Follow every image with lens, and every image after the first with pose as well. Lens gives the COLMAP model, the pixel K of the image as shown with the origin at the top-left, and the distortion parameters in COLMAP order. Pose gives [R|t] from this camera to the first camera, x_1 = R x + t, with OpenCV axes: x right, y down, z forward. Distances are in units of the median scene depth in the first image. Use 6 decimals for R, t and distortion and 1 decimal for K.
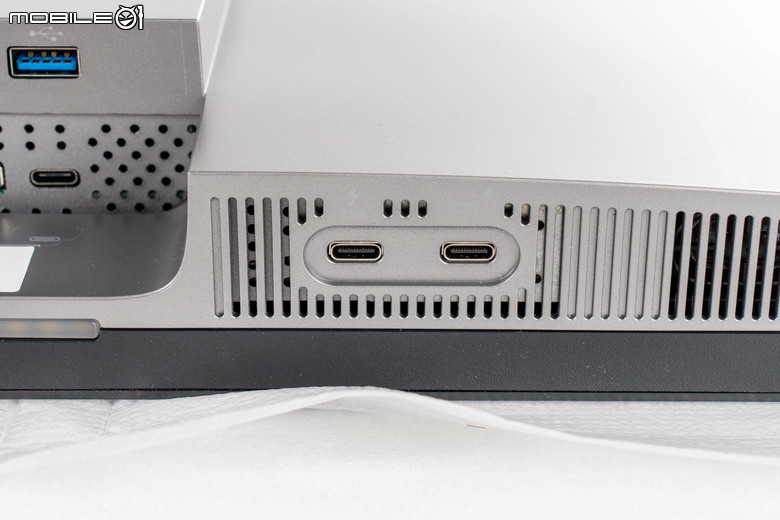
lens RADIAL K [[1830.2, 0, 389.9], [0, 1830.2, 260.5], [0, 0, 1]] dist [0.013037, 0.000000]
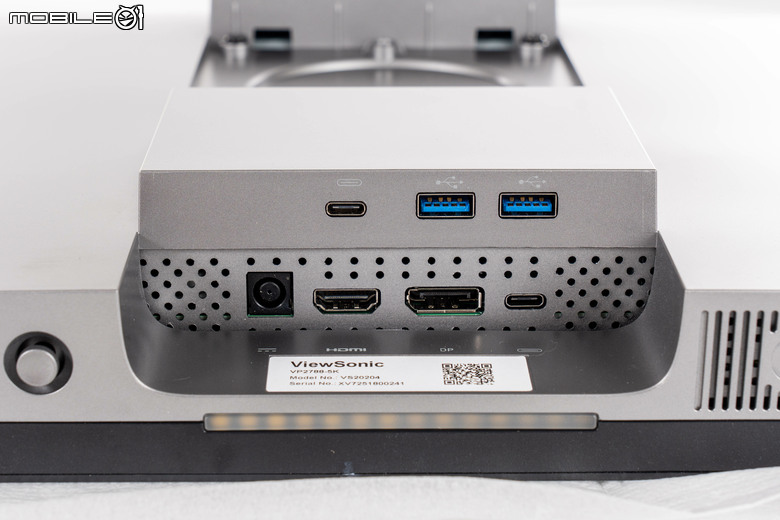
lens RADIAL K [[1830.2, 0, 390.0], [0, 1830.2, 259.5], [0, 0, 1]] dist [0.013037, 0.000000]
pose [[0.999892, -0.004496, 0.013998, -0.297553], [0.005797, 0.995523, -0.094346, 0.042267], [-0.013511, 0.094417, 0.995441, -0.209528]]
